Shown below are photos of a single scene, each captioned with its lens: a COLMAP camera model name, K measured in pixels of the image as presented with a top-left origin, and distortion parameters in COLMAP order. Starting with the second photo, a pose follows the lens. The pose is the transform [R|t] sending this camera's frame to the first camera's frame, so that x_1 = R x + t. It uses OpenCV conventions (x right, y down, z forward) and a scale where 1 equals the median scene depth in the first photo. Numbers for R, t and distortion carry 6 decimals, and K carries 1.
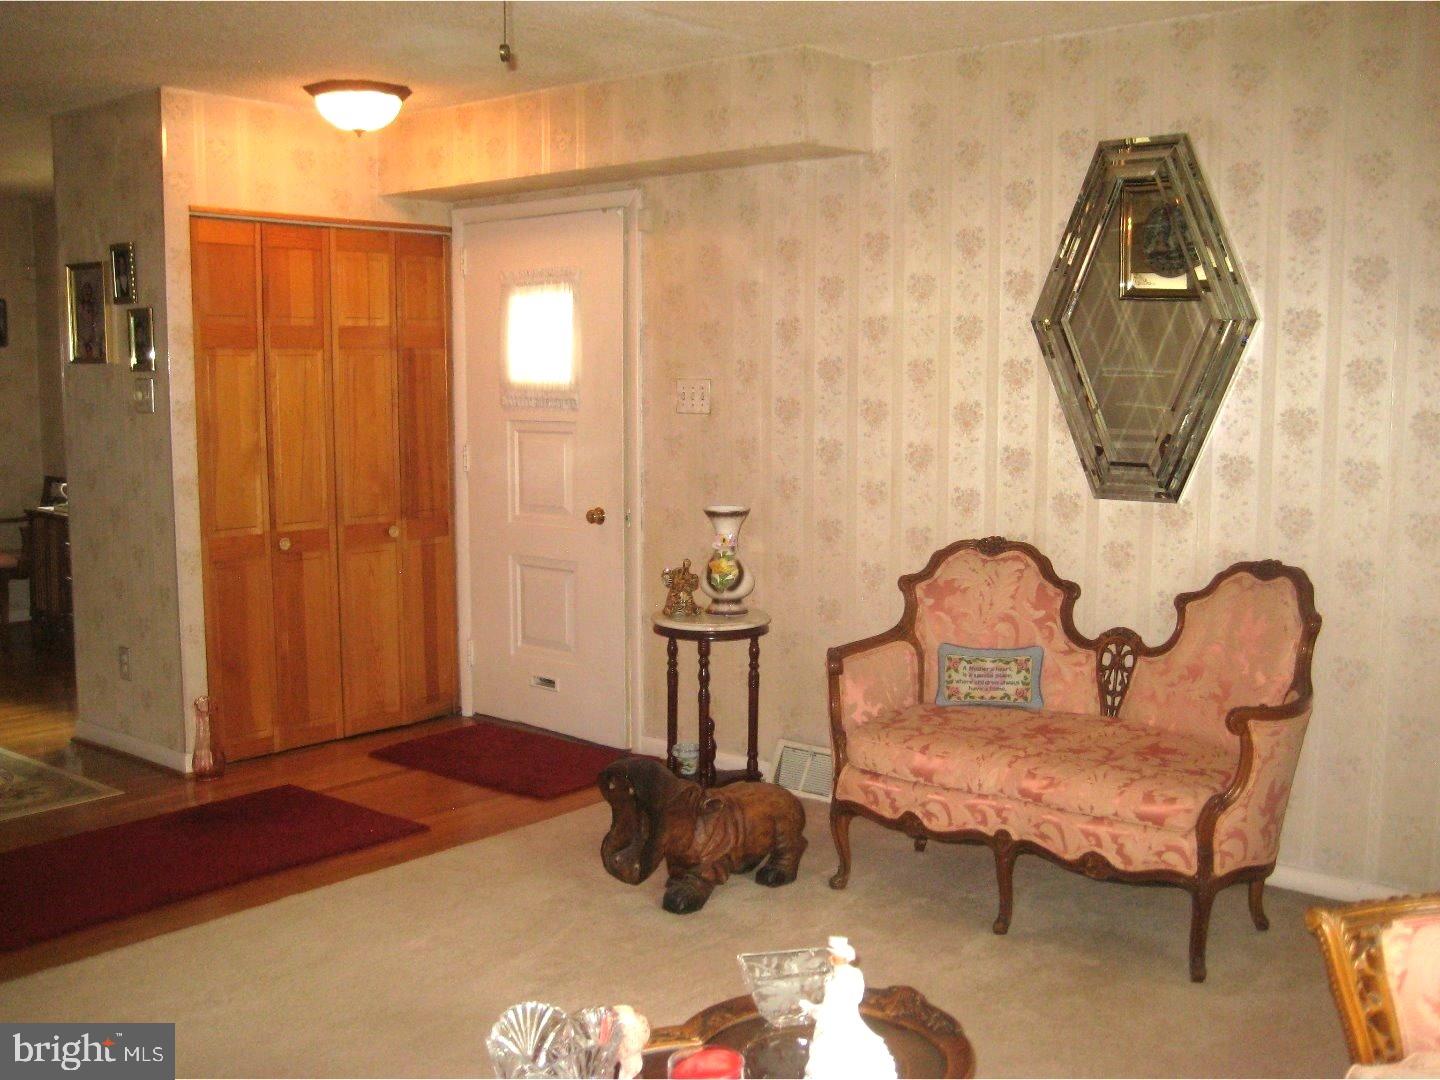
lens RADIAL K [[1511.7, 0, 731.9], [0, 1511.7, 544.5], [0, 0, 1]] dist [-0.156167, 0.210487]
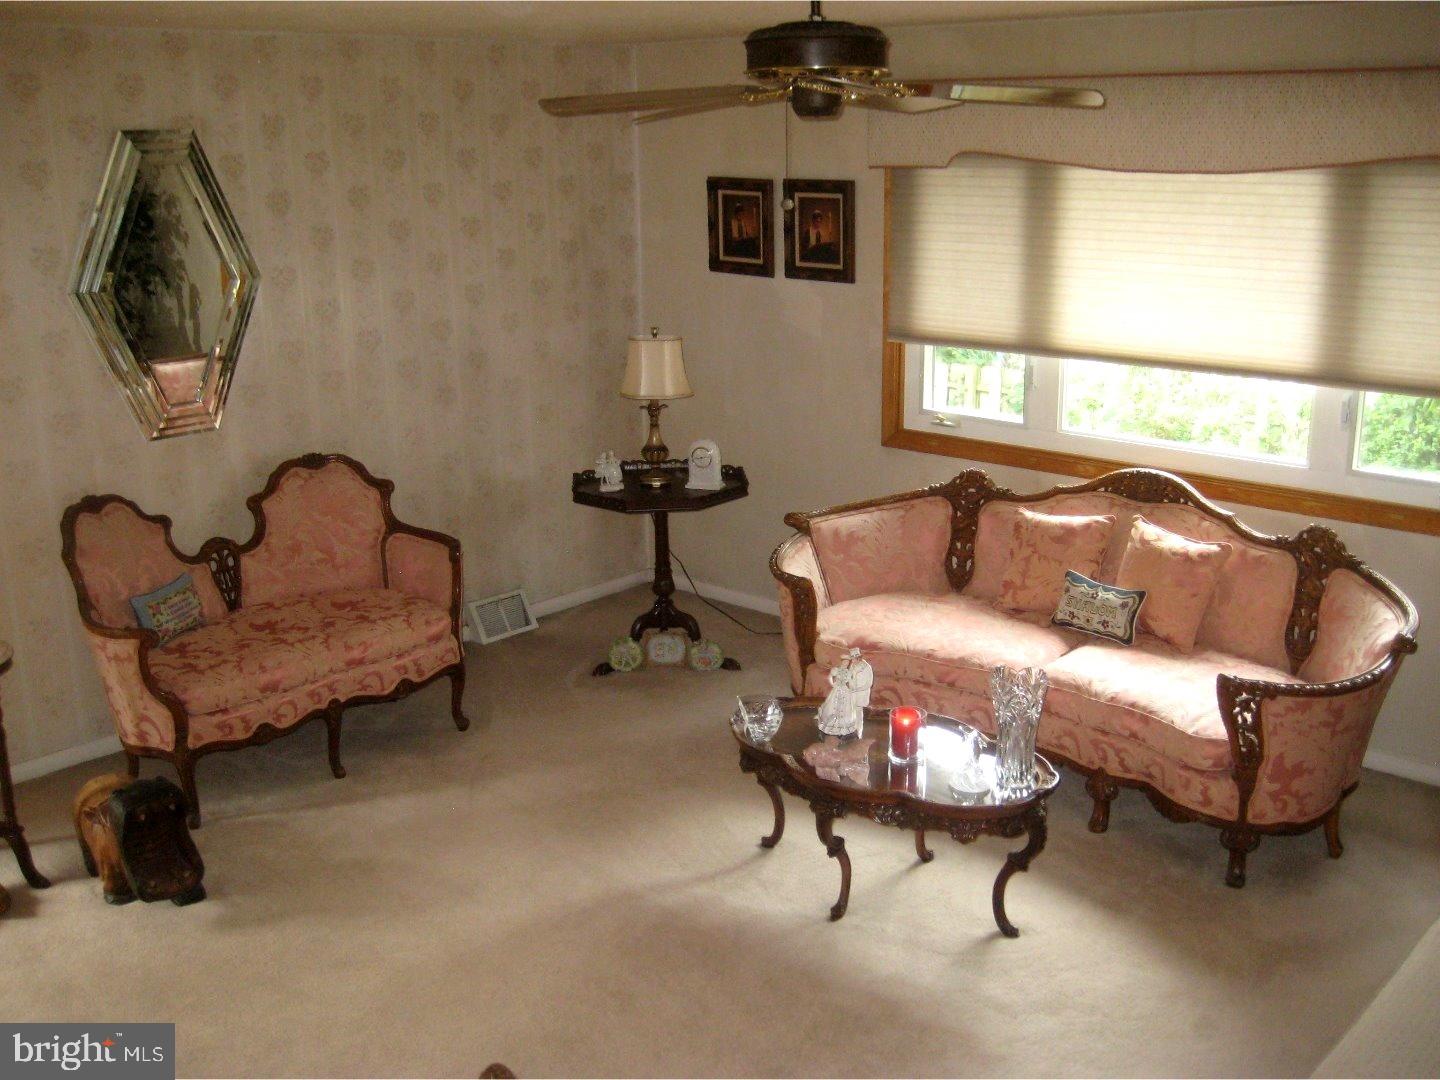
lens RADIAL K [[1511.7, 0, 731.9], [0, 1511.7, 544.5], [0, 0, 1]] dist [-0.156167, 0.210487]
pose [[0.035080, -0.264543, 0.963736, -0.956304], [0.125197, 0.957895, 0.258383, -0.213573], [-0.991511, 0.111593, 0.066723, 0.531826]]
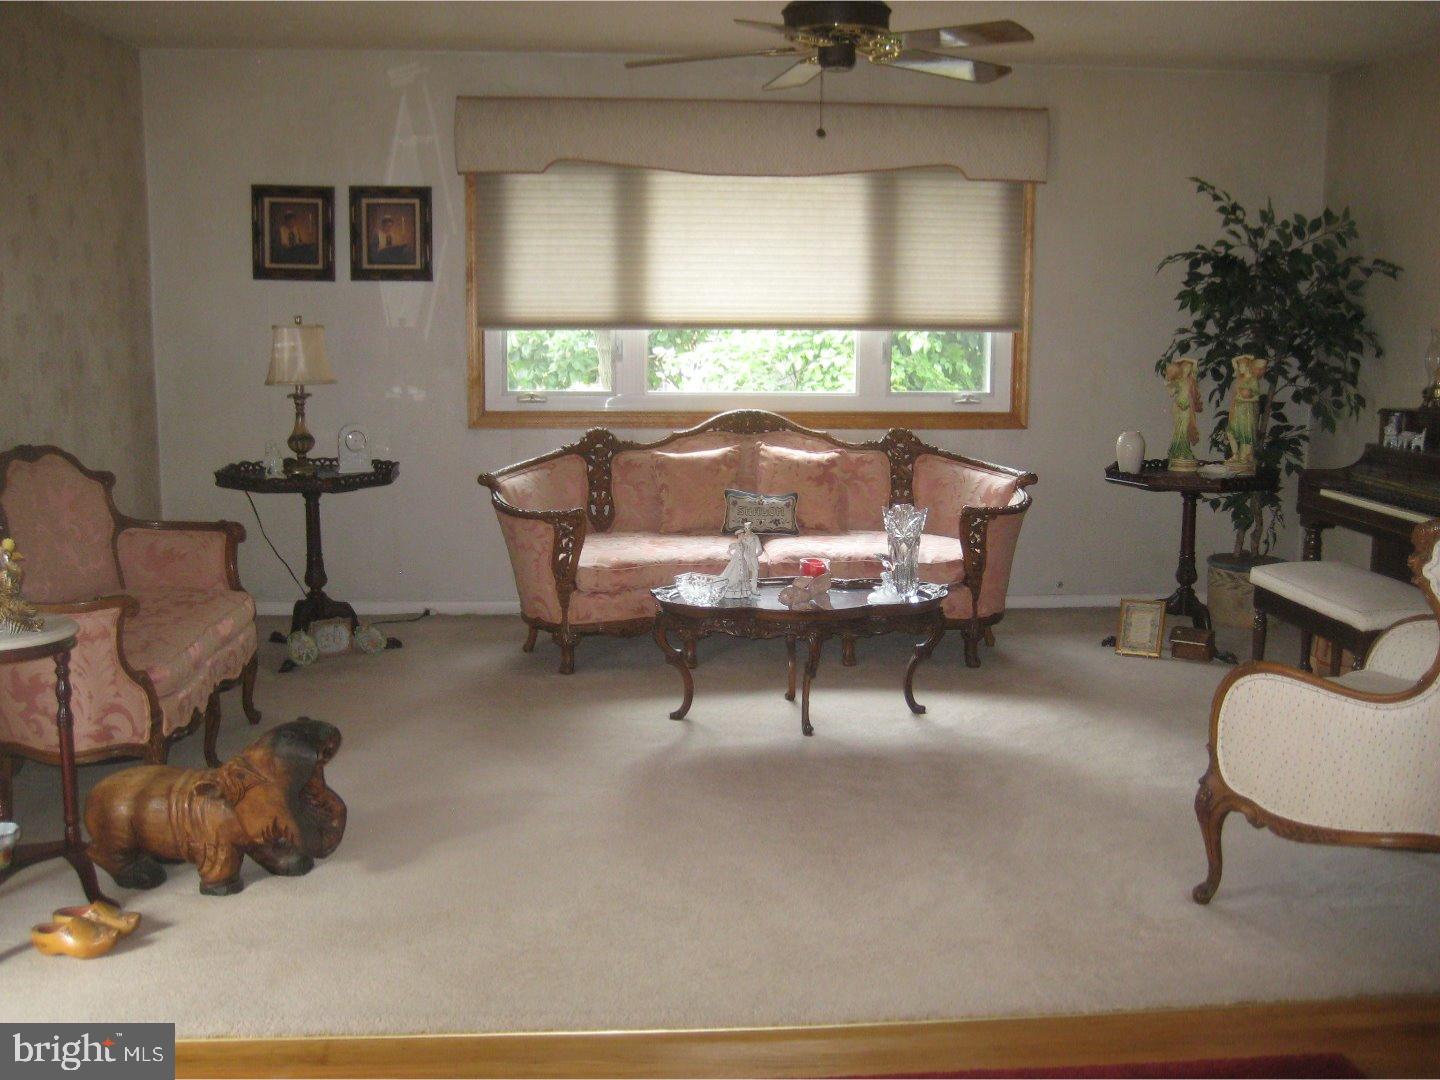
lens RADIAL K [[1511.7, 0, 731.9], [0, 1511.7, 544.5], [0, 0, 1]] dist [-0.156167, 0.210487]
pose [[-0.704158, -0.119667, 0.699887, -0.837912], [0.071505, 0.968734, 0.237576, -0.145426], [-0.706434, 0.217336, -0.673585, 1.422413]]
